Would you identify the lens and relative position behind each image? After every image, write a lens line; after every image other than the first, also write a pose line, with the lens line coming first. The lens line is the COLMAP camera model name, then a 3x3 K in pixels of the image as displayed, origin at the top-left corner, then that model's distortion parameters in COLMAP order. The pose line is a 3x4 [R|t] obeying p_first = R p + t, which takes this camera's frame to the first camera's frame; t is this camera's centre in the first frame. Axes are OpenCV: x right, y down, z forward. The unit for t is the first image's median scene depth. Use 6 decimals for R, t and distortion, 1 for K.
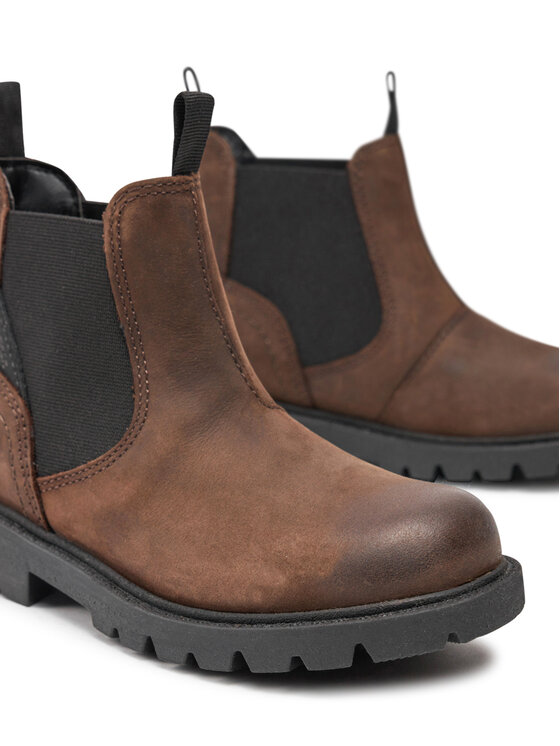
lens RADIAL K [[1594.2, 0, 280.0], [0, 1594.2, 373.0], [0, 0, 1]] dist [-0.025782, -0.019437]
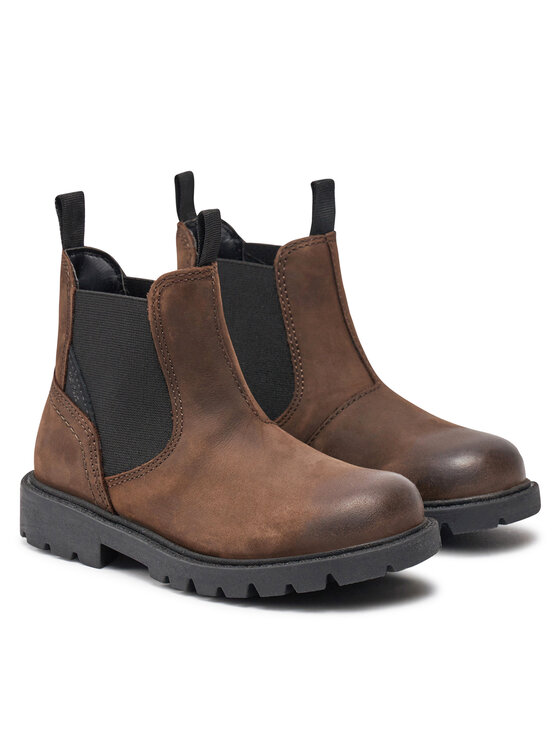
lens RADIAL K [[2164.3, 0, 280.0], [0, 2164.3, 373.0], [0, 0, 1]] dist [0.402729, 0.004054]
pose [[0.999397, -0.034115, 0.006530, -0.004908], [0.034079, 0.999403, 0.005647, -0.034965], [-0.006719, -0.005421, 0.999963, -0.994147]]
